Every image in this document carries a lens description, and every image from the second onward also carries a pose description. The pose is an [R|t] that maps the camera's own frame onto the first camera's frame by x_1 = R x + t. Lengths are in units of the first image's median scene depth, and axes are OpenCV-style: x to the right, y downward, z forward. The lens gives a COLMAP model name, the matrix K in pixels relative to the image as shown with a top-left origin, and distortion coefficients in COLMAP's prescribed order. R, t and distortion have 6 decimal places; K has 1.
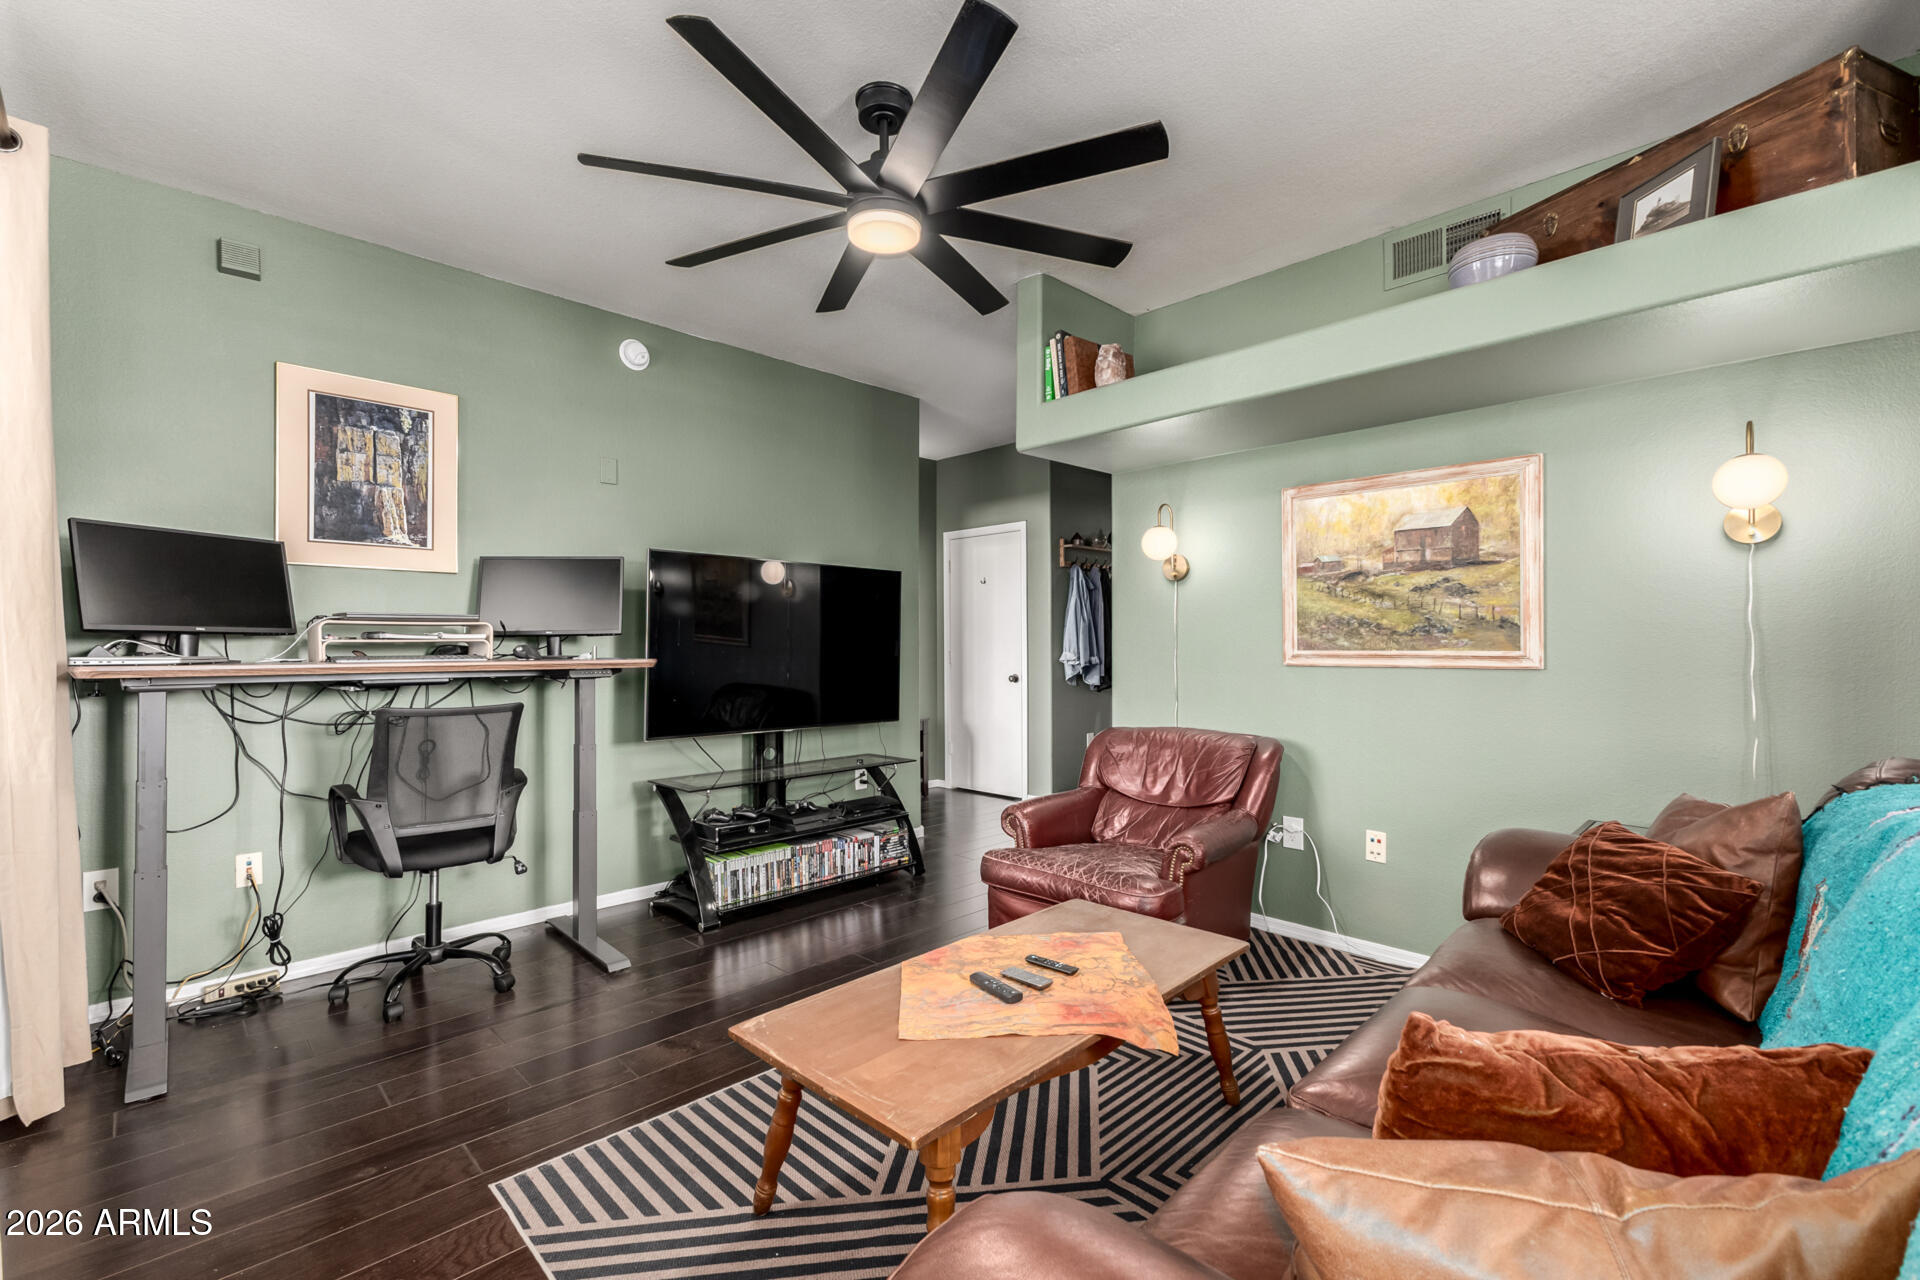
lens RADIAL K [[832.2, 0, 952.4], [0, 832.2, 638.6], [0, 0, 1]] dist [0.012968, -0.002232]
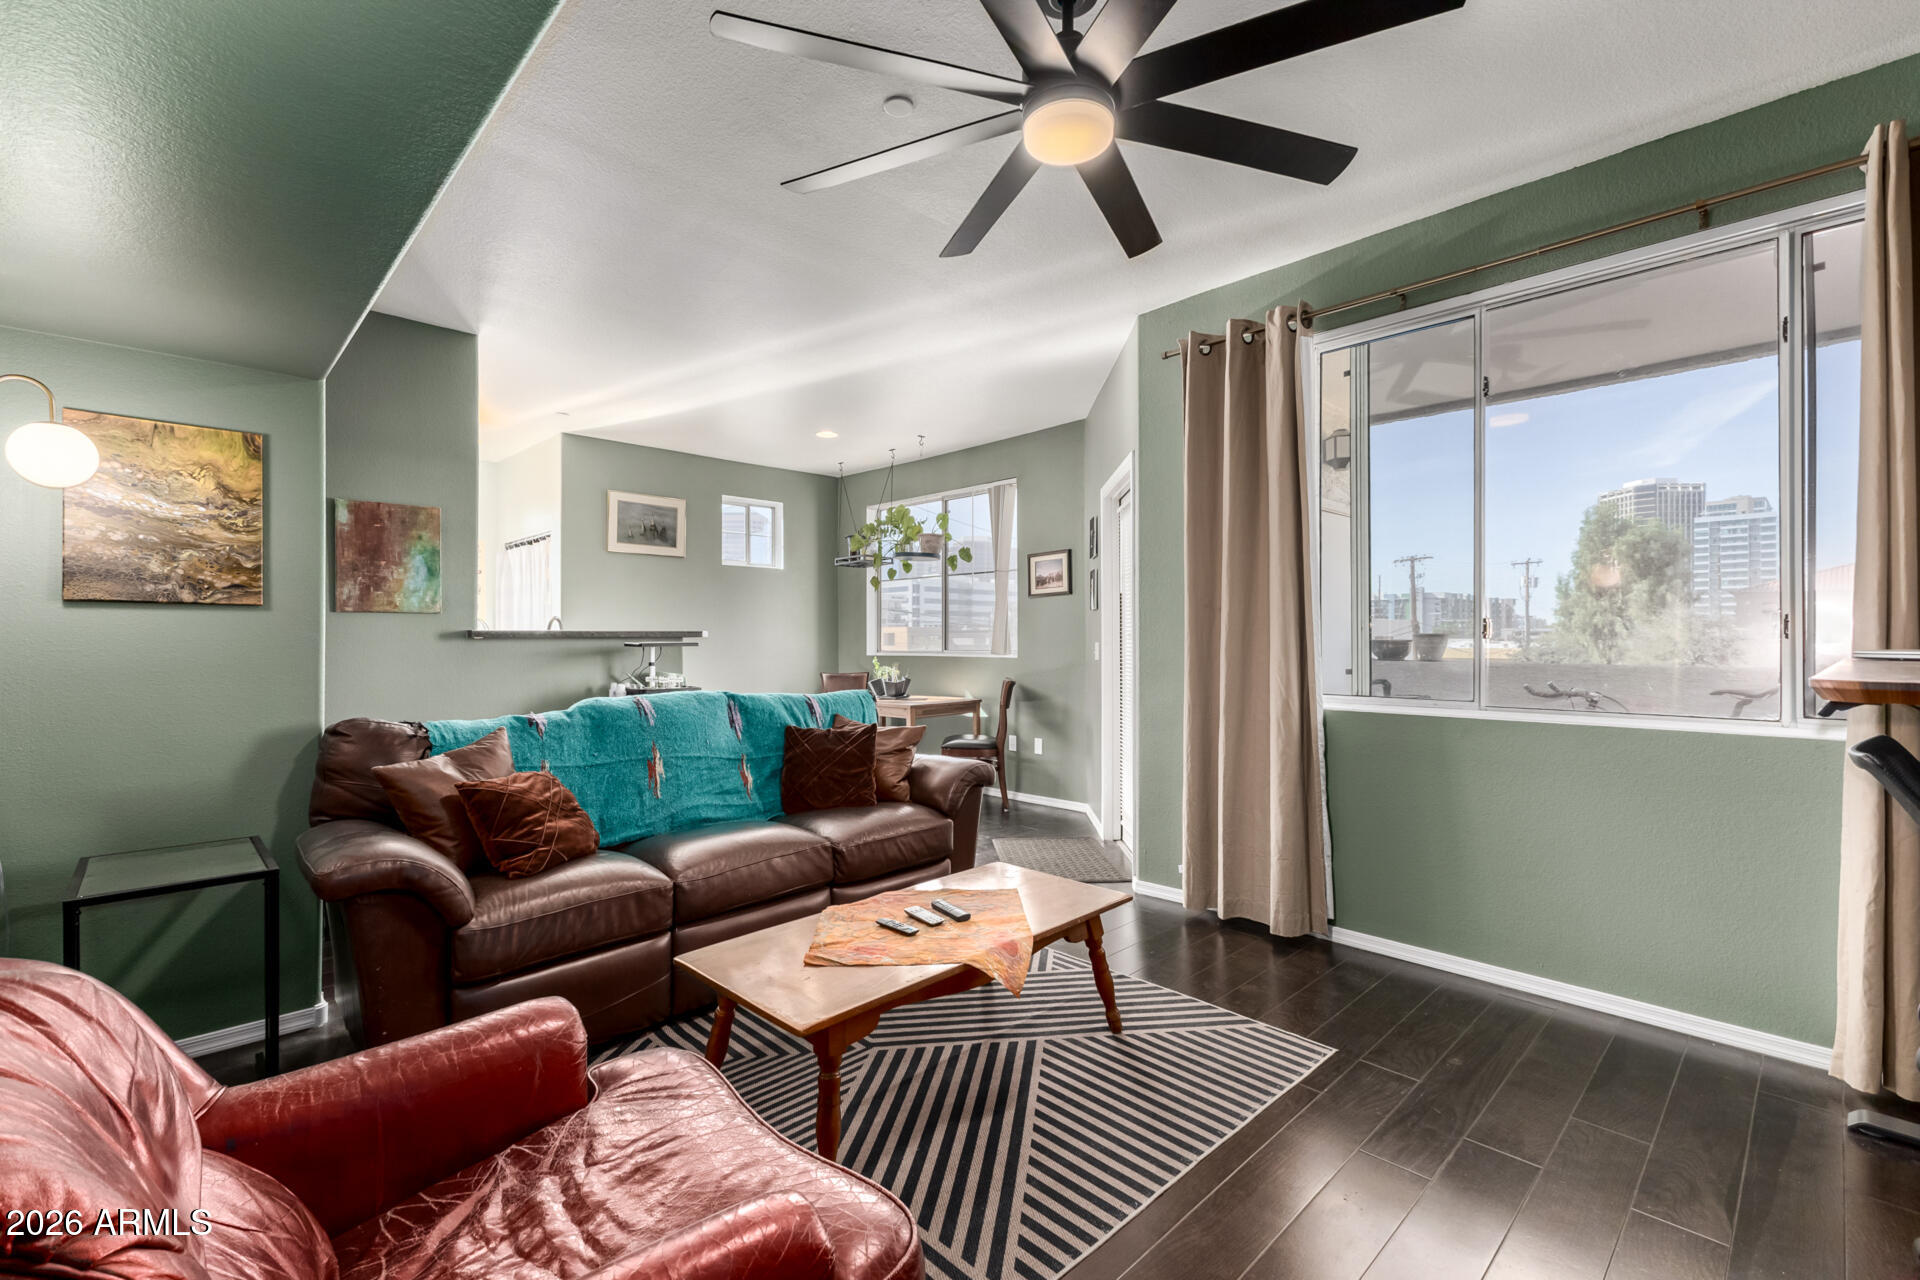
lens RADIAL K [[832.2, 0, 968.2], [0, 832.2, 644.8], [0, 0, 1]] dist [0.012968, -0.002232]
pose [[-0.999918, 0.012203, 0.003752, 0.008196], [0.012195, 0.999923, -0.002263, 0.006800], [-0.003780, -0.002217, -0.999990, 1.300127]]
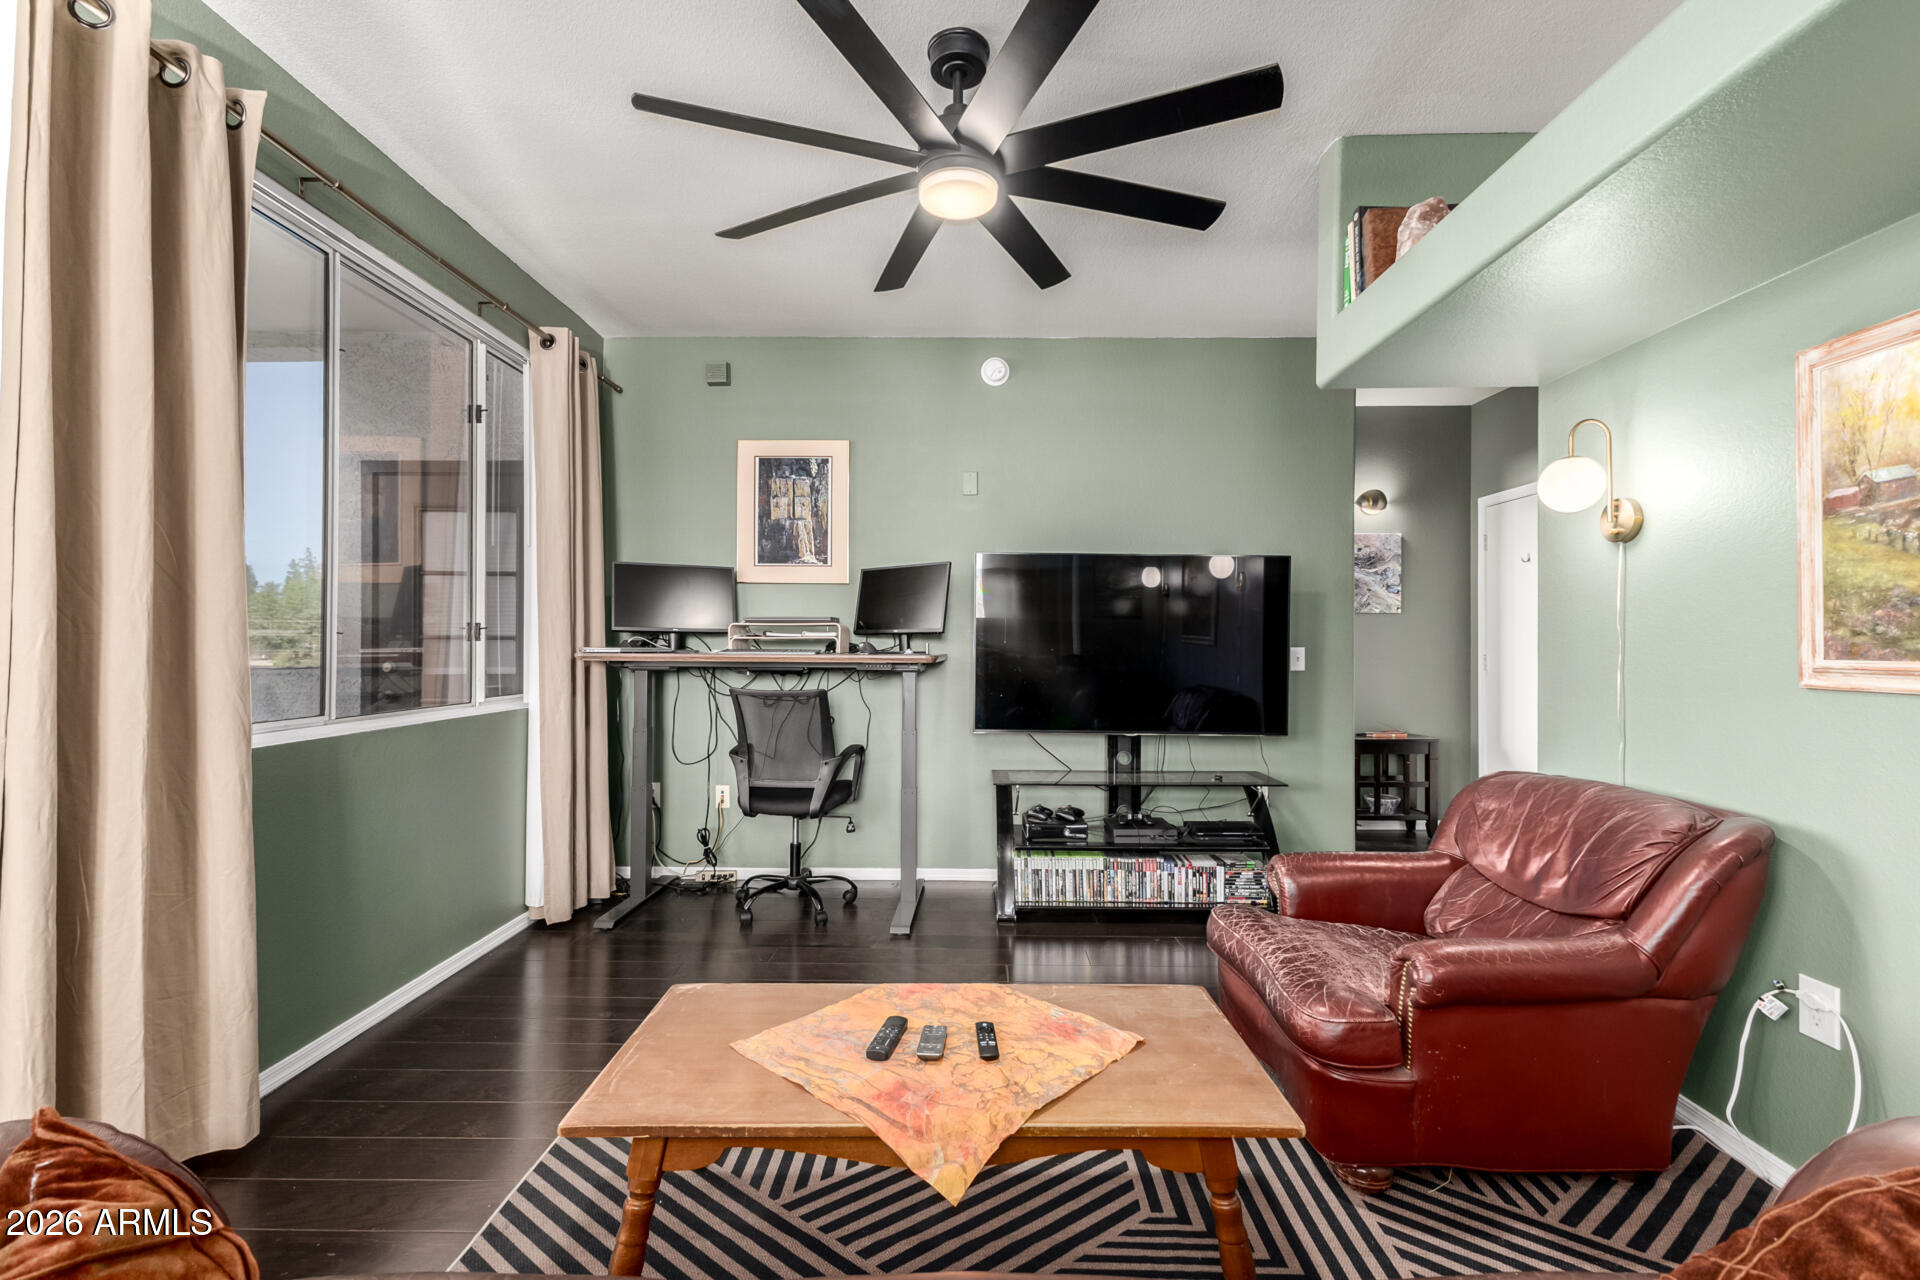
lens RADIAL K [[832.2, 0, 958.5], [0, 832.2, 639.4], [0, 0, 1]] dist [0.012968, -0.002232]
pose [[0.700473, 0.003353, -0.713671, 0.411424], [-0.001768, 0.999994, 0.002963, 0.000859], [0.713676, -0.000814, 0.700475, 0.253991]]
